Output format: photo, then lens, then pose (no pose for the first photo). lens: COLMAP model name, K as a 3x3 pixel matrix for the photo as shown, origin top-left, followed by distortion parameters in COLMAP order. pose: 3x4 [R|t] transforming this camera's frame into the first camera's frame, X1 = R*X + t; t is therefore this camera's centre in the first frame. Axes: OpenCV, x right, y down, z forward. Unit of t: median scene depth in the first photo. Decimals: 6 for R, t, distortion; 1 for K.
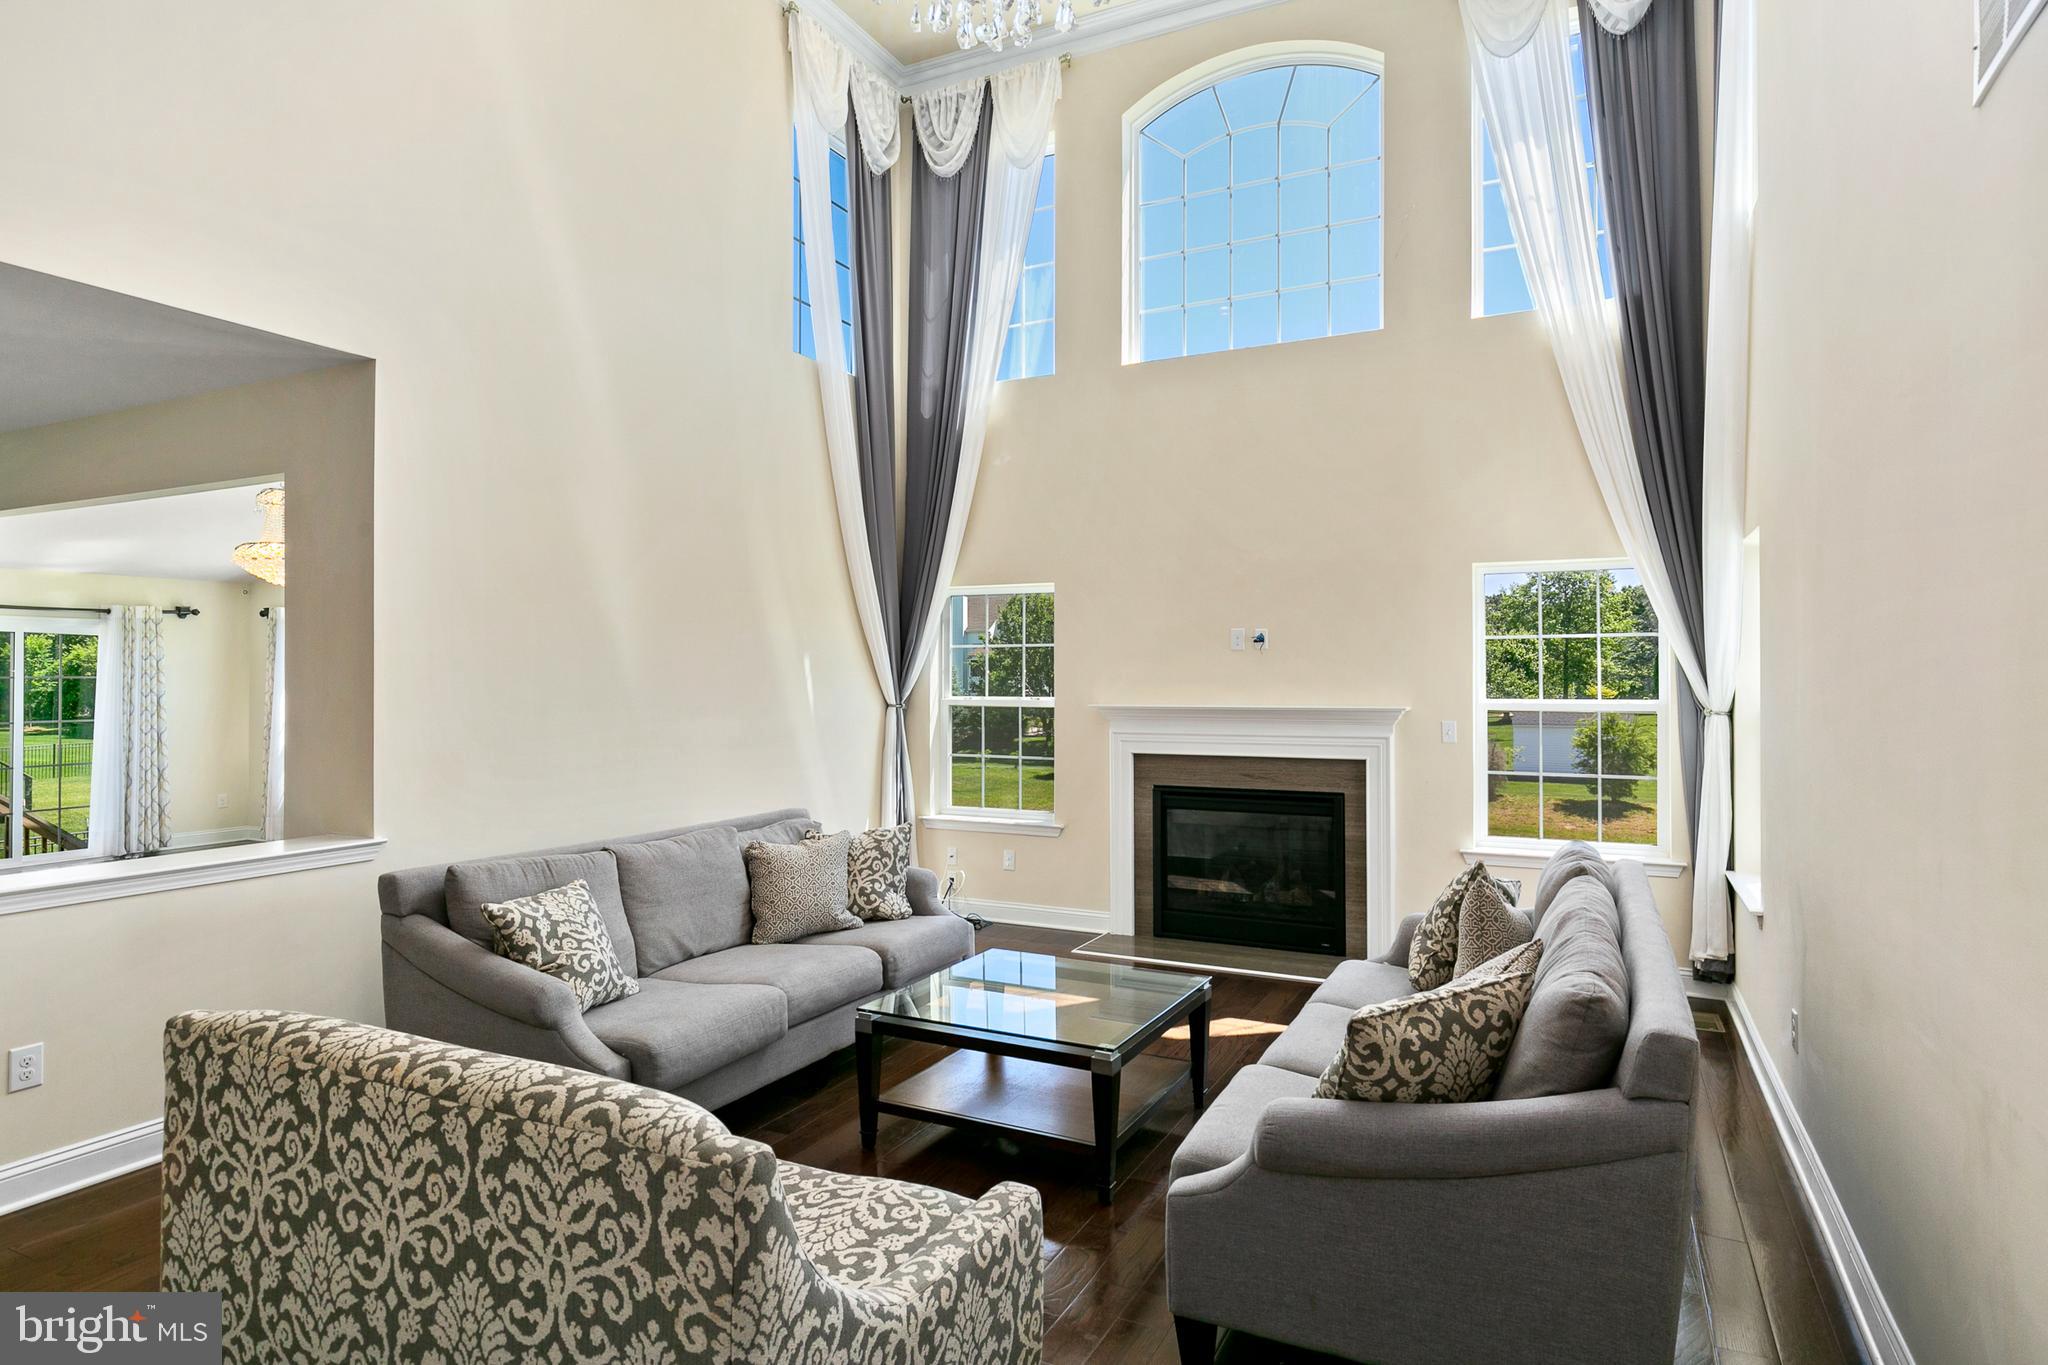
lens RADIAL K [[1140.4, 0, 1021.2], [0, 1140.4, 672.4], [0, 0, 1]] dist [0.001737, 0.002528]
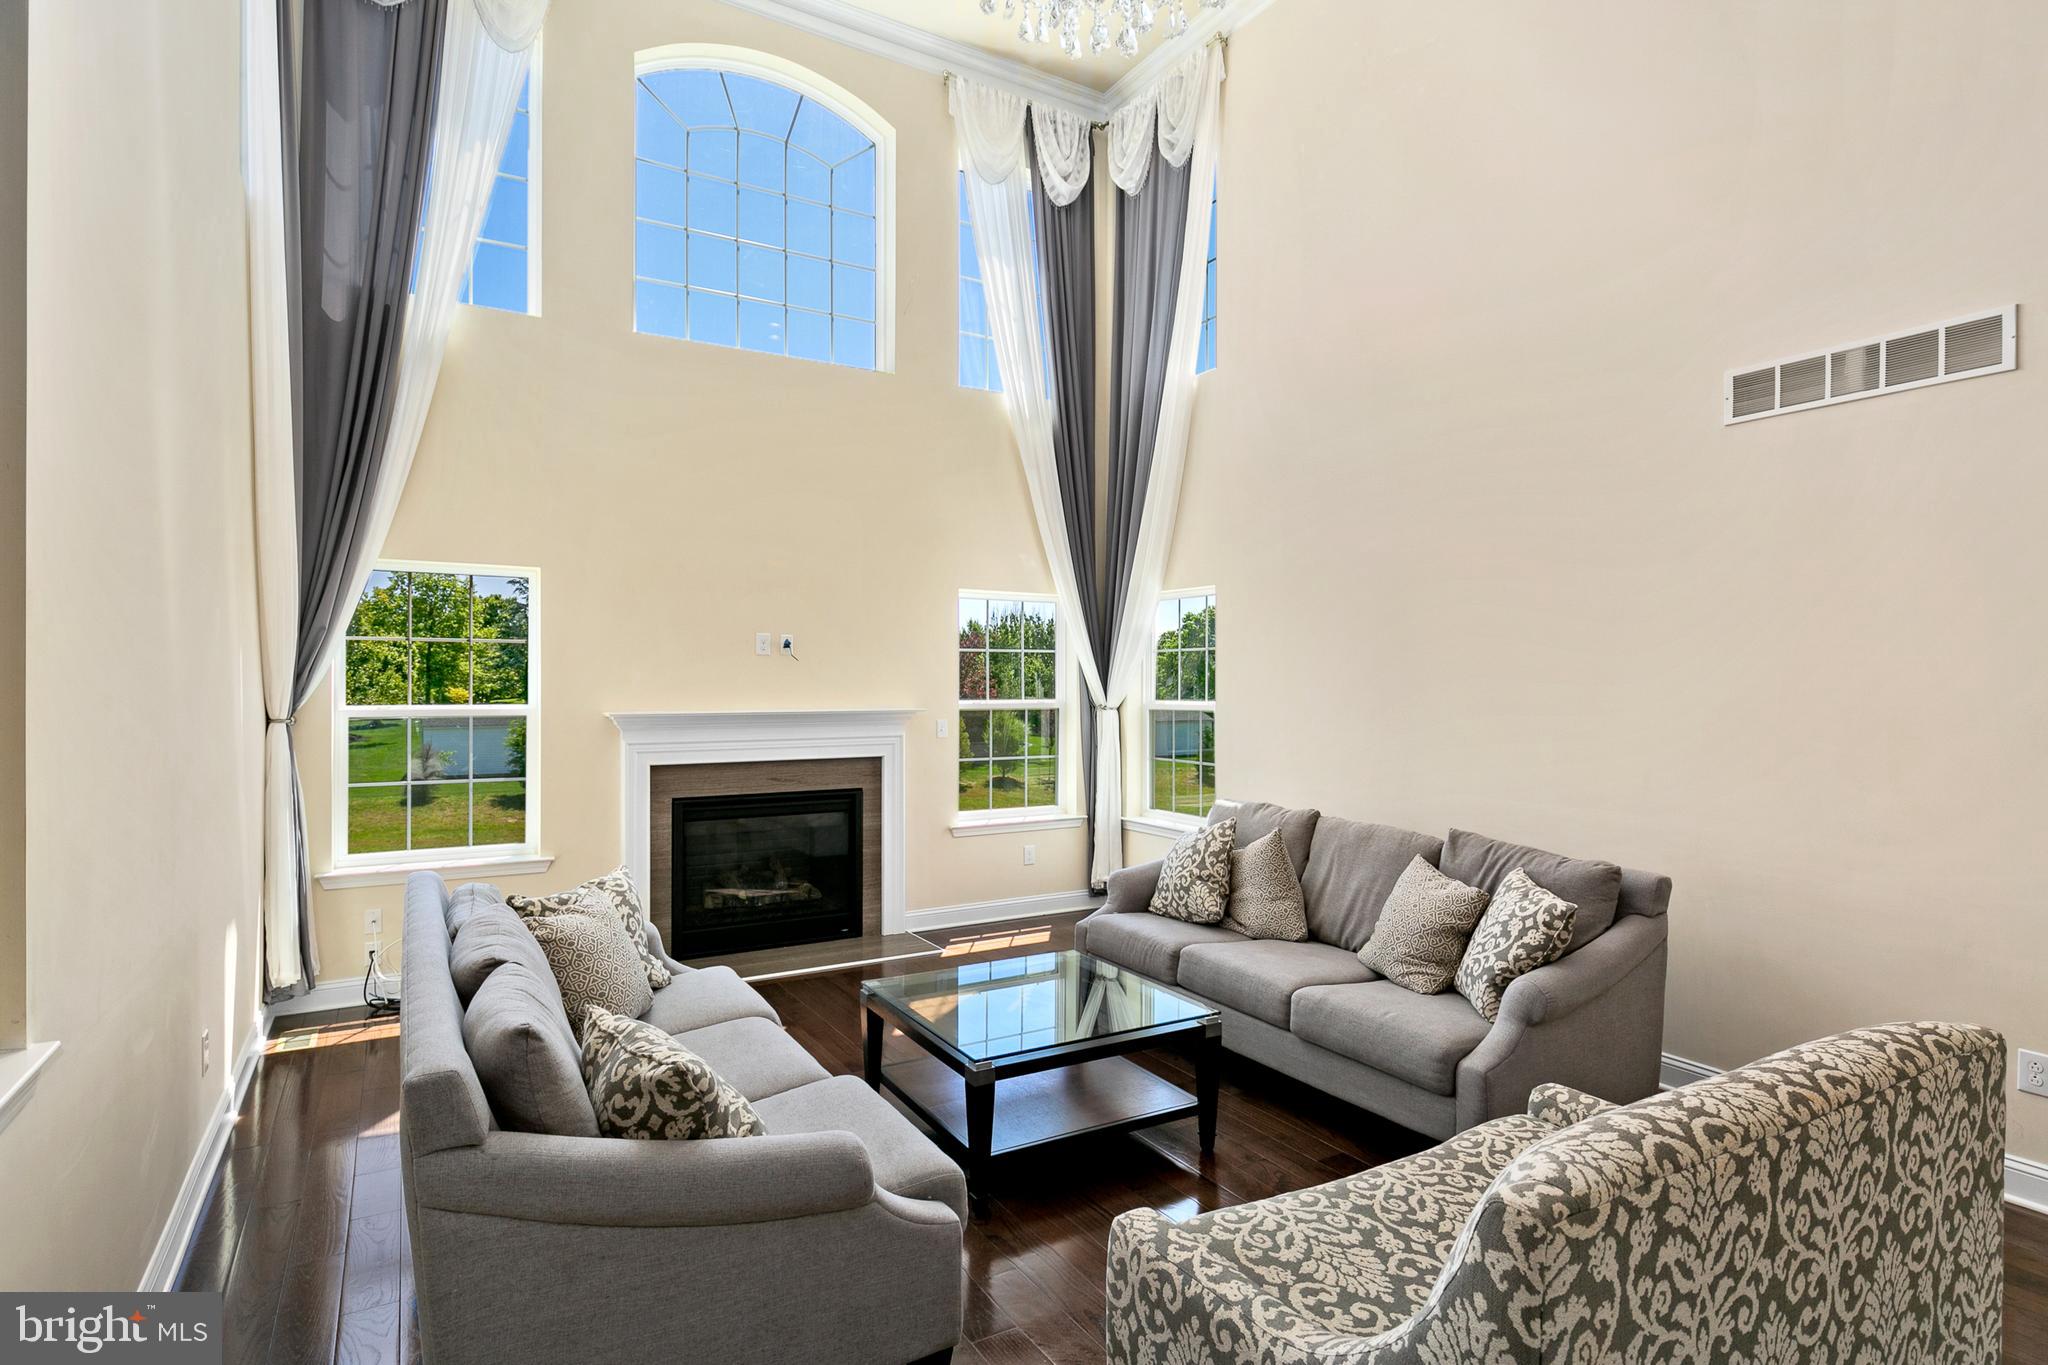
lens RADIAL K [[1051.9, 0, 1033.0], [0, 1051.9, 689.2], [0, 0, 1]] dist [0.005722, -0.004282]
pose [[0.531916, 0.000080, 0.846797, -0.487647], [-0.010395, 0.999925, 0.006435, 0.002456], [-0.846733, -0.012225, 0.531877, 0.324482]]
